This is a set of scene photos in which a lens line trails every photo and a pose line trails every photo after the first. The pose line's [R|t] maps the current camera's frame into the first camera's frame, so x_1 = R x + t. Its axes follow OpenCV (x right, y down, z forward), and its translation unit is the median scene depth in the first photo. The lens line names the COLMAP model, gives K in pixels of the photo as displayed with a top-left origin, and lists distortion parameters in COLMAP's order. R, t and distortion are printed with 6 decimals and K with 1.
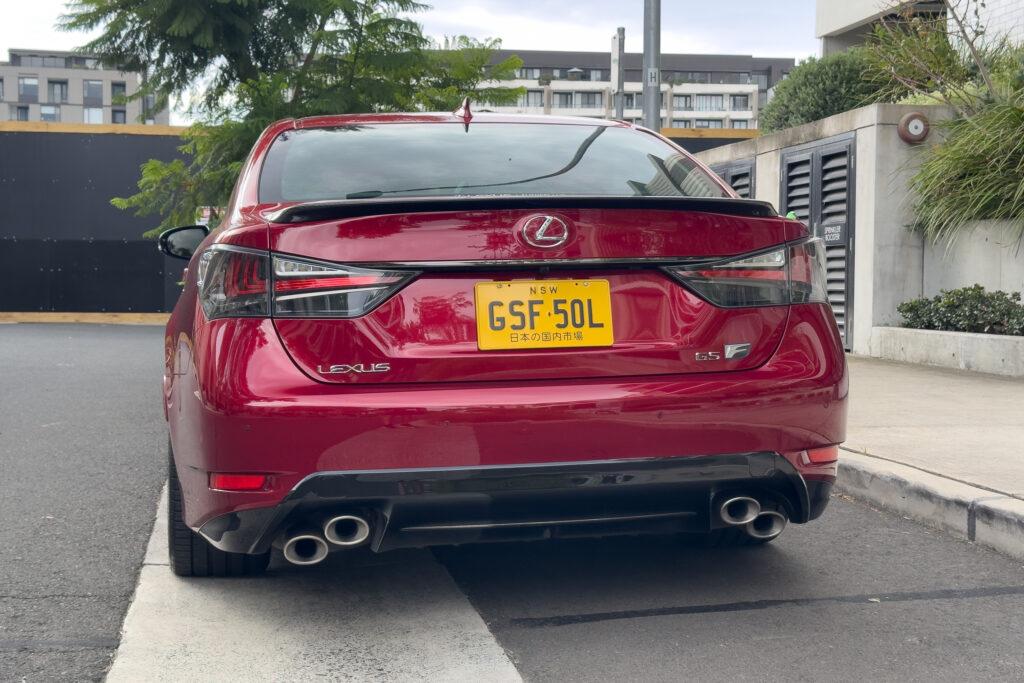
lens RADIAL K [[1391.1, 0, 512.0], [0, 1391.1, 341.5], [0, 0, 1]] dist [0.107398, -0.064193]
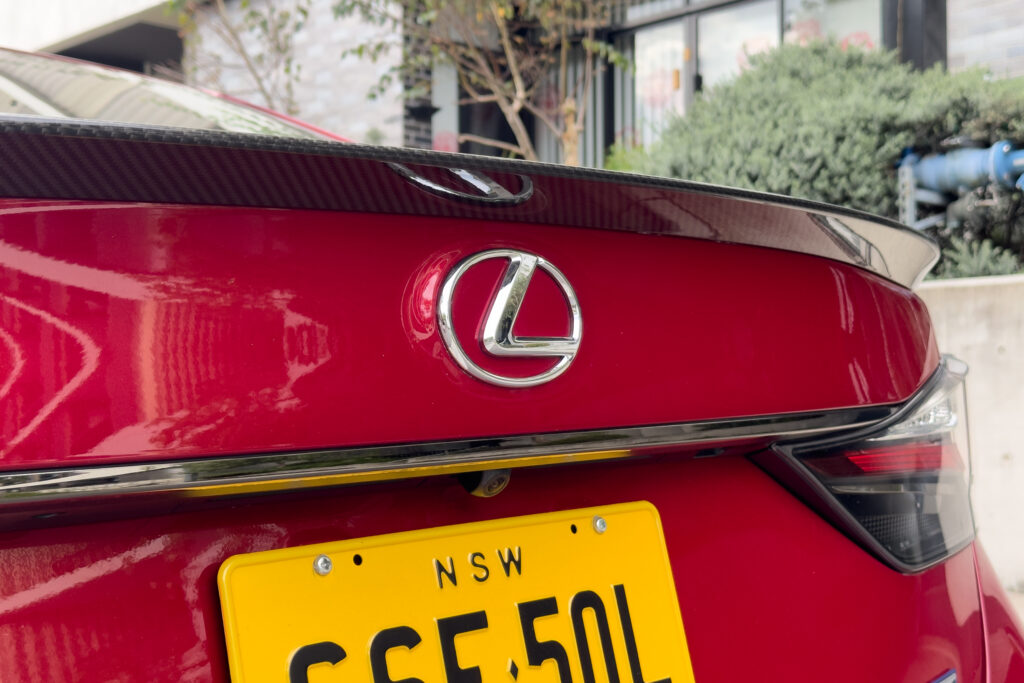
lens RADIAL K [[1434.3, 0, 487.2], [0, 1434.3, 340.6], [0, 0, 1]] dist [0.249576, -0.011873]
pose [[0.839867, 0.003072, 0.542784, -0.060362], [0.044547, 0.996220, -0.074568, -0.031289], [-0.540962, 0.086806, 0.836555, 0.436724]]
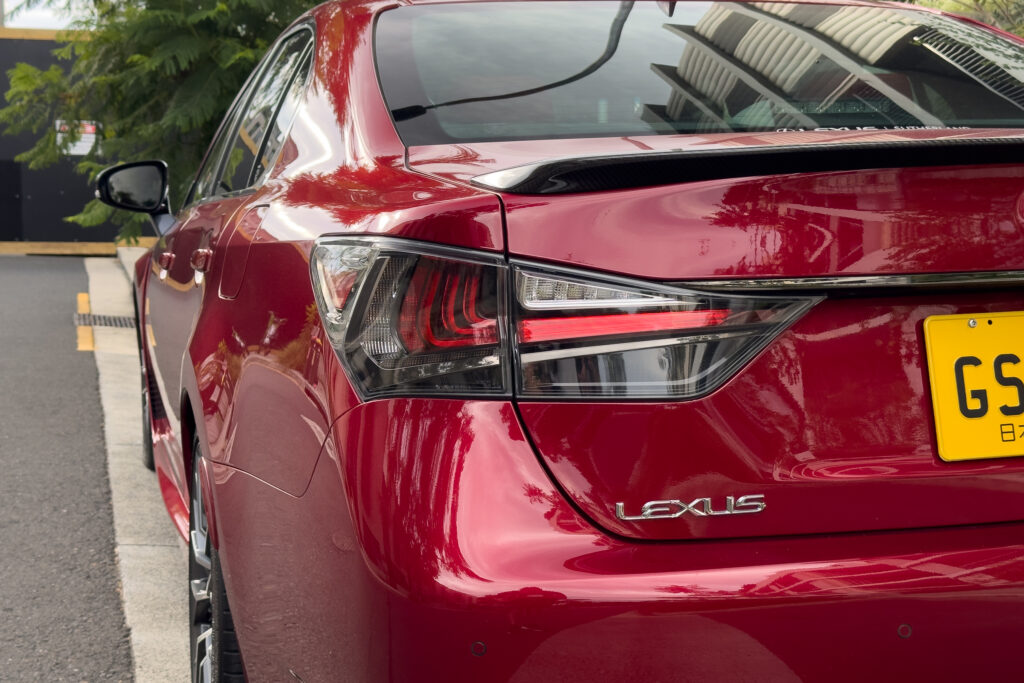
lens RADIAL K [[1391.1, 0, 512.0], [0, 1391.1, 341.5], [0, 0, 1]] dist [0.107398, -0.064193]
pose [[0.994755, -0.010719, 0.101722, -0.119150], [0.004627, 0.998192, 0.059932, -0.034975], [-0.102180, -0.059147, 0.993006, 0.292979]]
